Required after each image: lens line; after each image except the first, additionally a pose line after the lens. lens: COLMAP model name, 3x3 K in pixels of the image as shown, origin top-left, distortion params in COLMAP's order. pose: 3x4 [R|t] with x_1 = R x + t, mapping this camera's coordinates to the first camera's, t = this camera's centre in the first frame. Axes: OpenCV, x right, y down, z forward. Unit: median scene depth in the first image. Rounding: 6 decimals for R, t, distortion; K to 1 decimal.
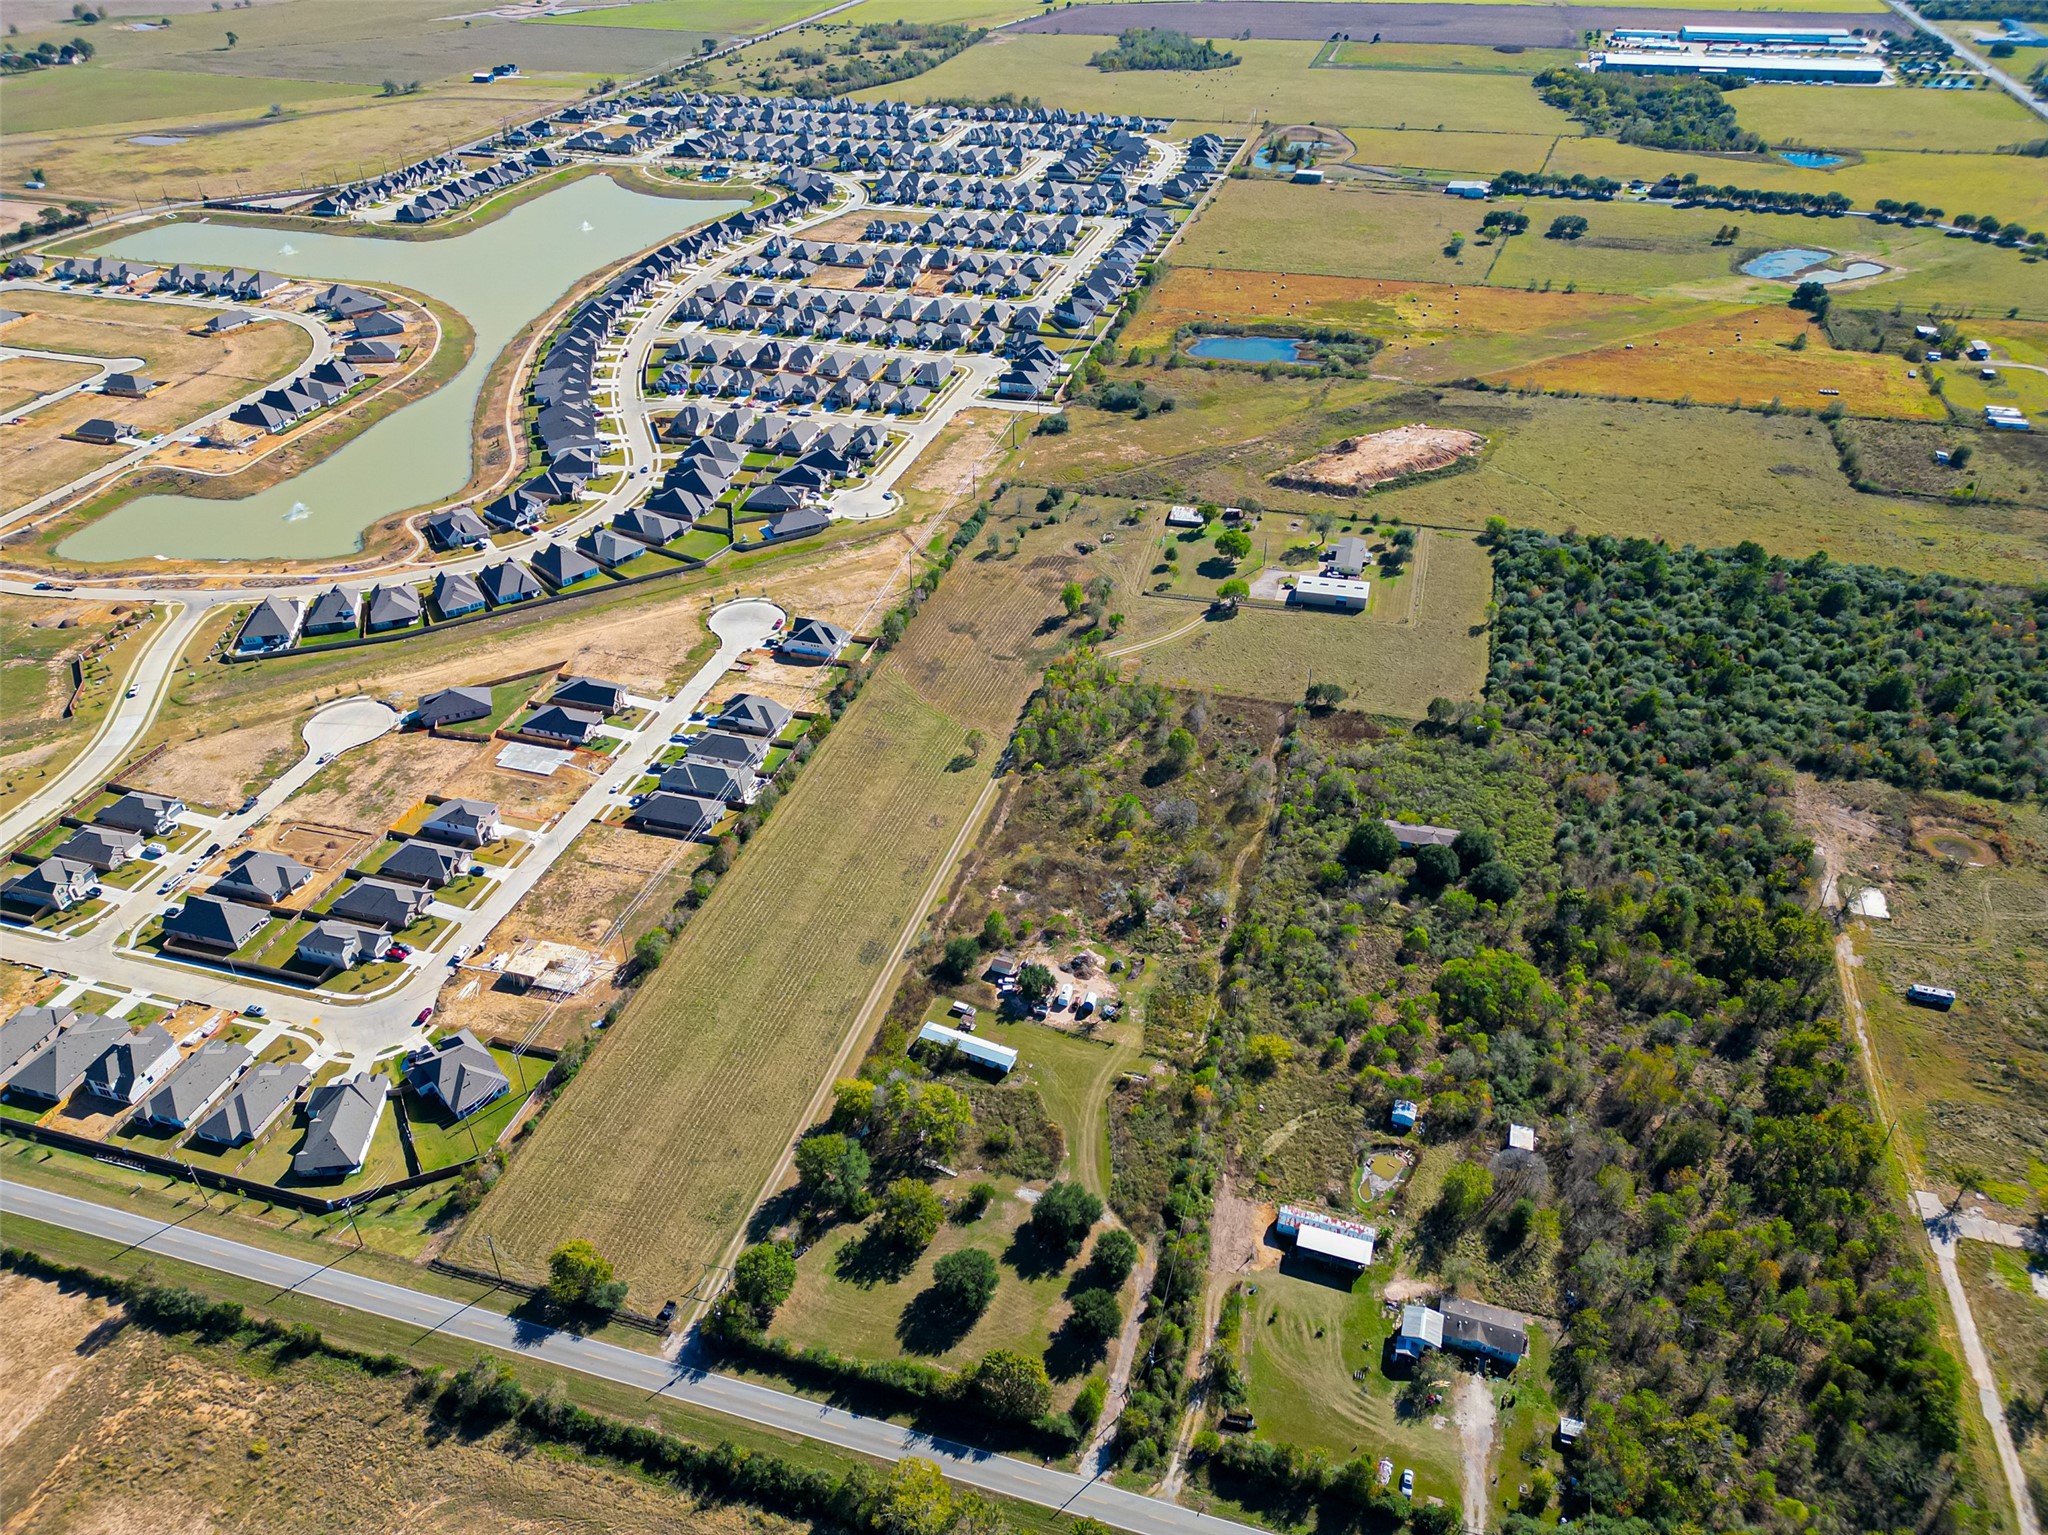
lens RADIAL K [[1427.9, 0, 1023.3], [0, 1427.9, 759.2], [0, 0, 1]] dist [0.085322, -0.083373]
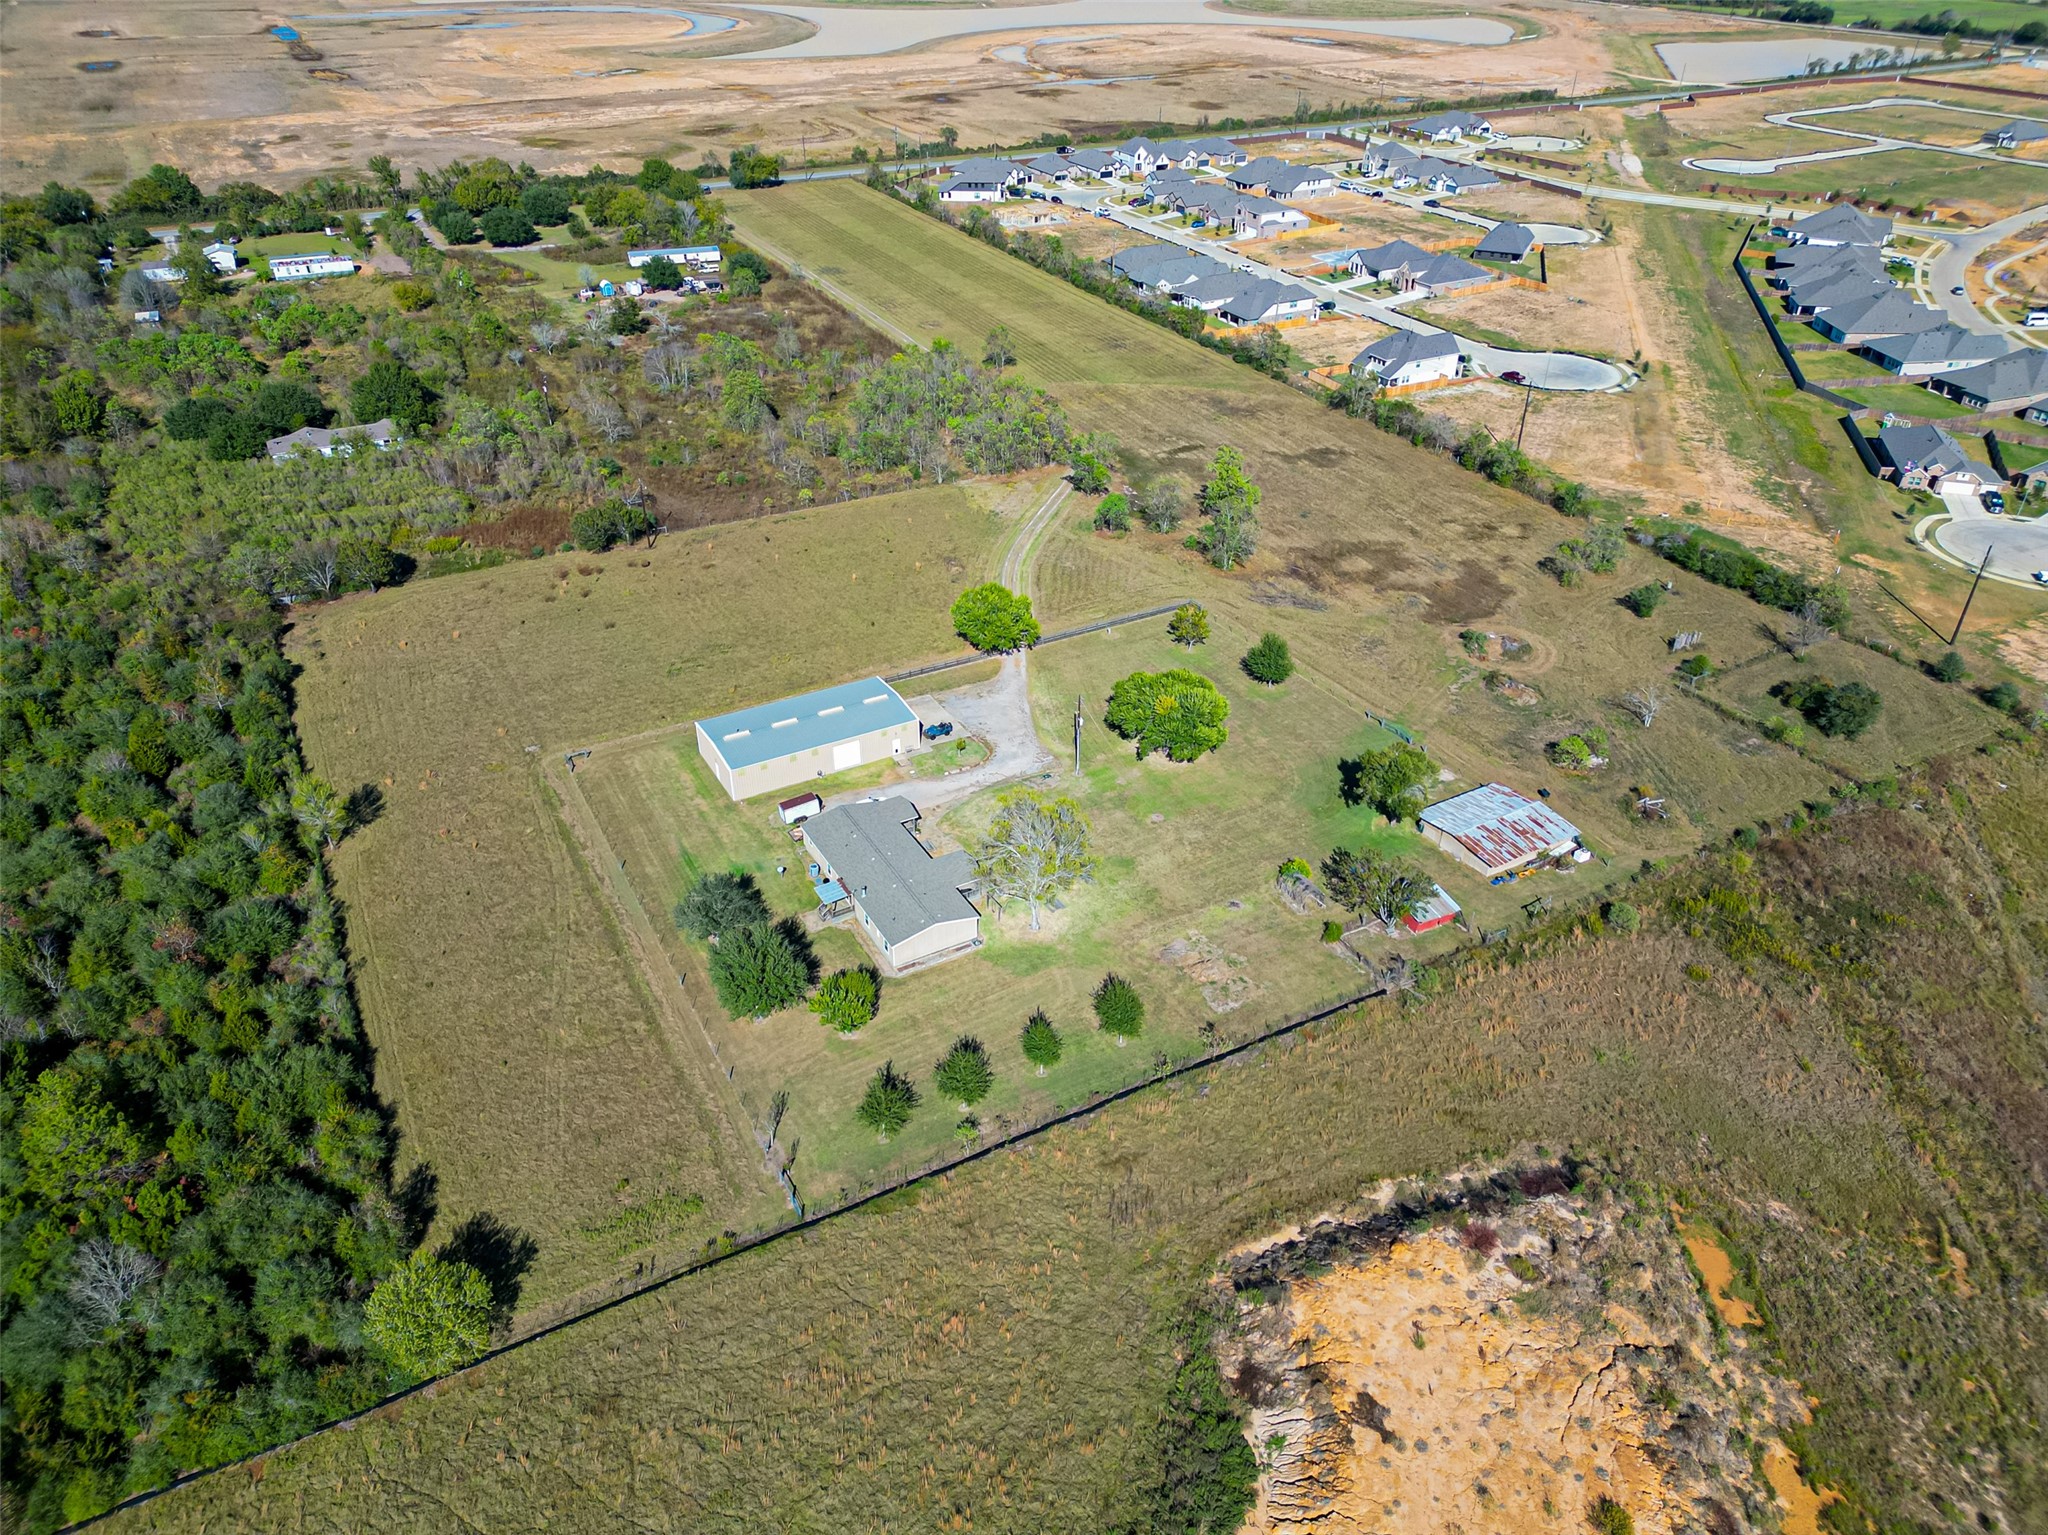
lens RADIAL K [[1427.9, 0, 1023.3], [0, 1427.9, 759.2], [0, 0, 1]] dist [0.085322, -0.083373]
pose [[-0.712235, 0.380265, -0.590016, 0.365813], [-0.401359, 0.468971, 0.786751, -0.385386], [0.575875, 0.797160, -0.181395, 1.047364]]
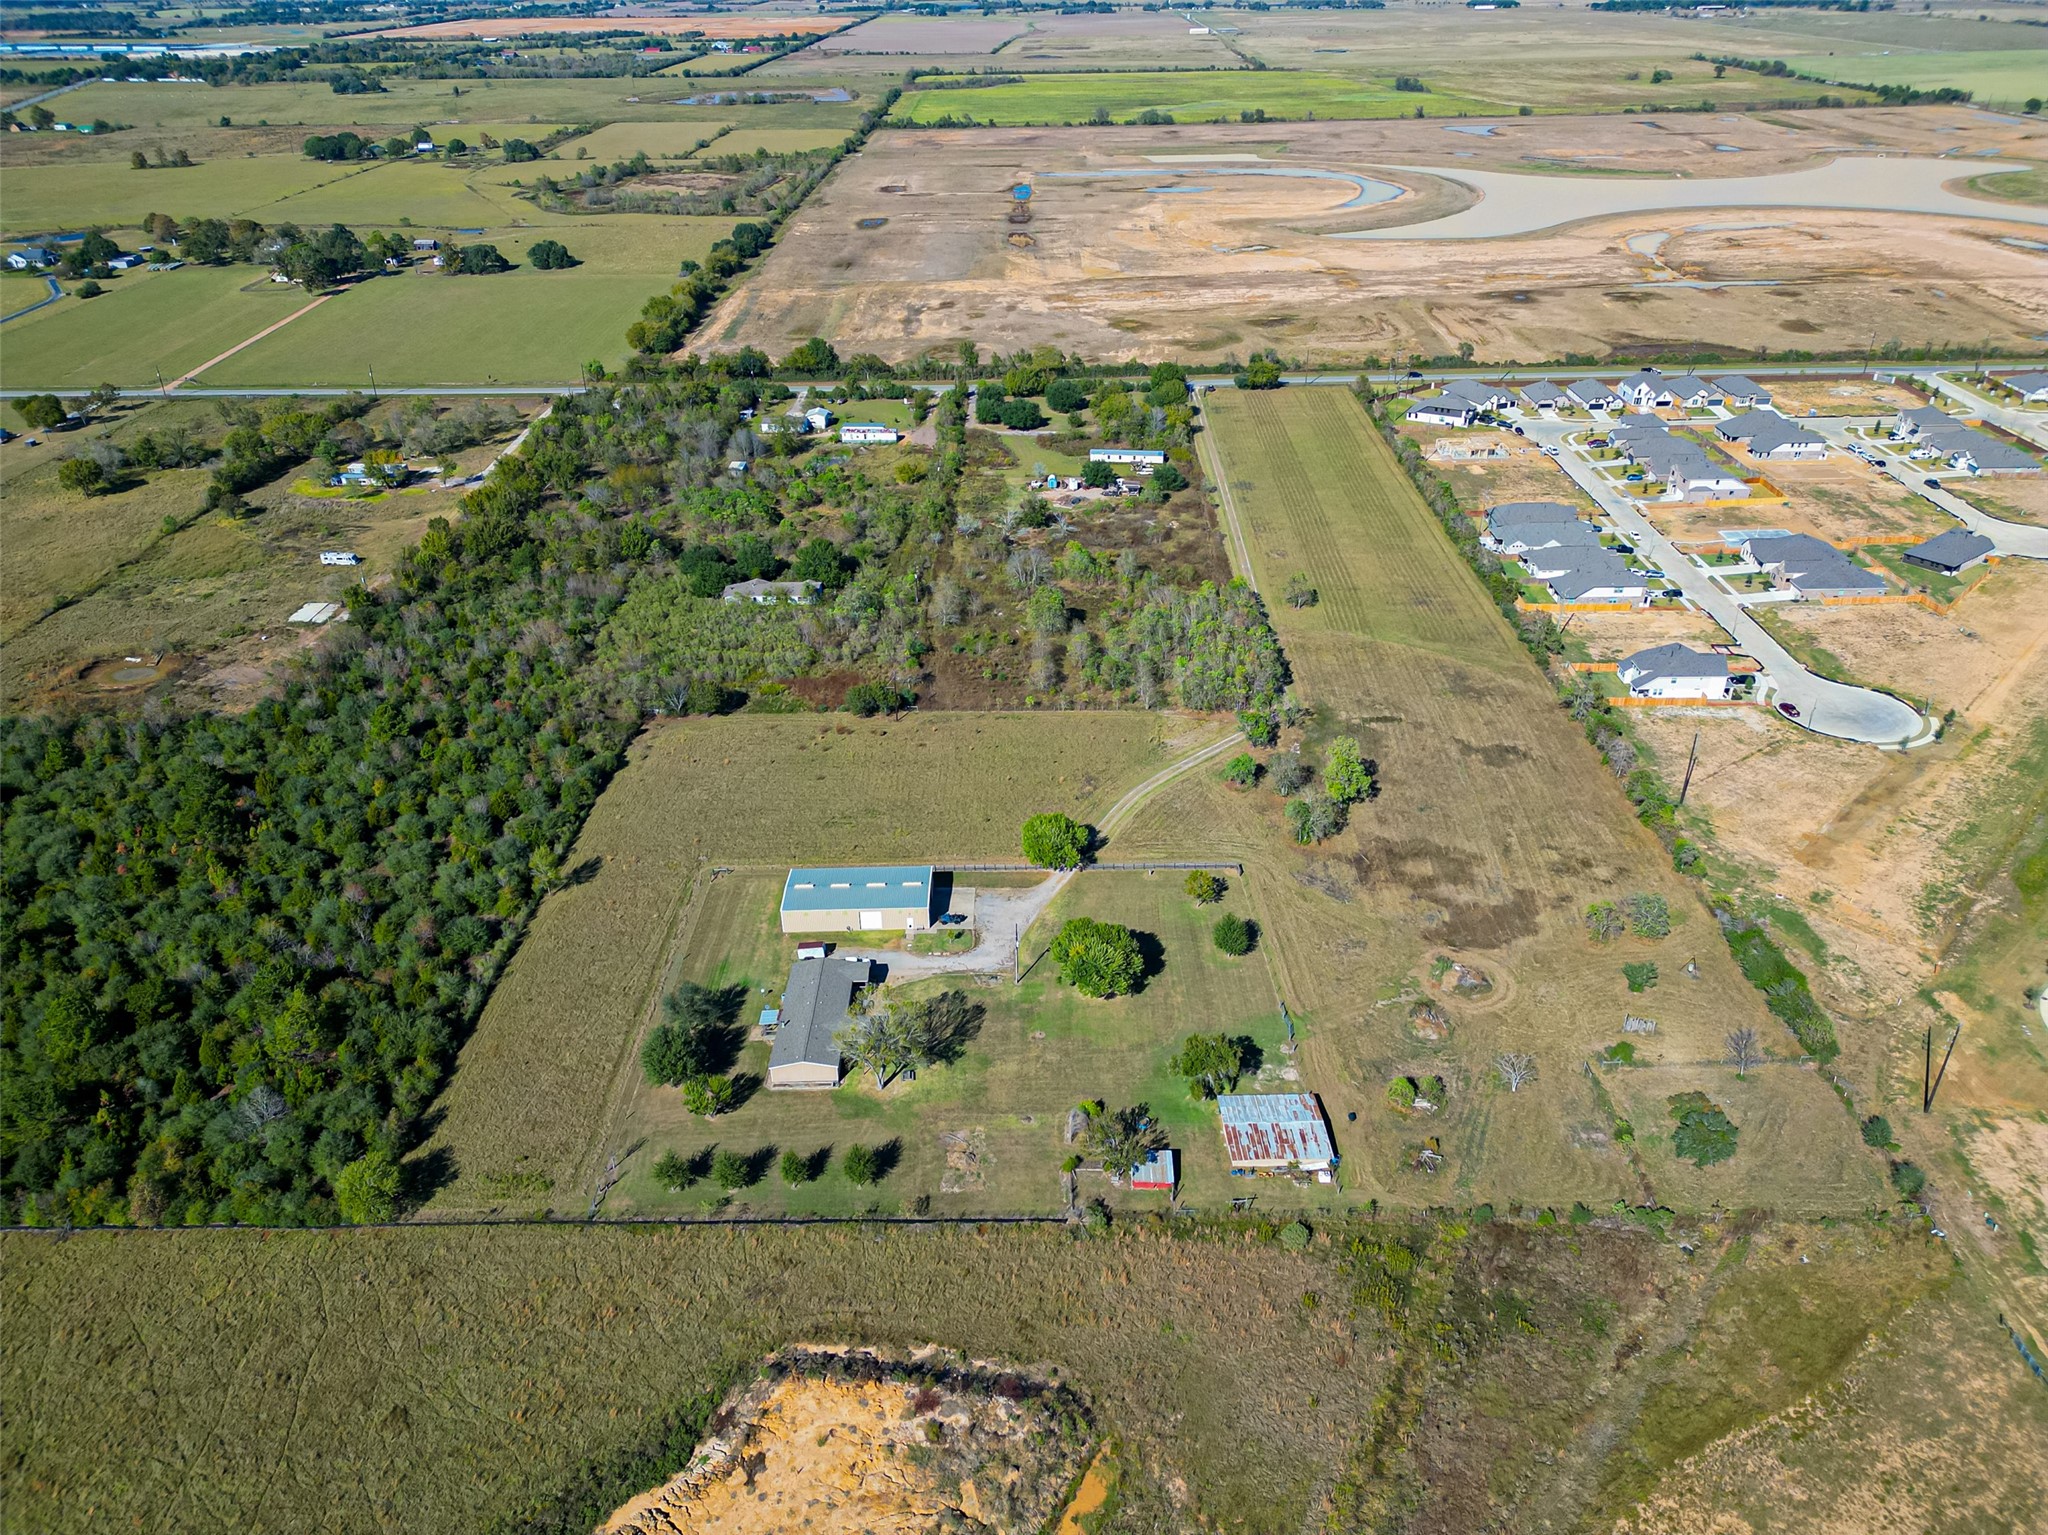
lens RADIAL K [[1427.9, 0, 1023.3], [0, 1427.9, 759.2], [0, 0, 1]] dist [0.085322, -0.083373]
pose [[-0.963296, 0.152431, -0.220965, 0.248221], [-0.132454, 0.446063, 0.885146, -0.533424], [0.233488, 0.881925, -0.409501, 1.112247]]
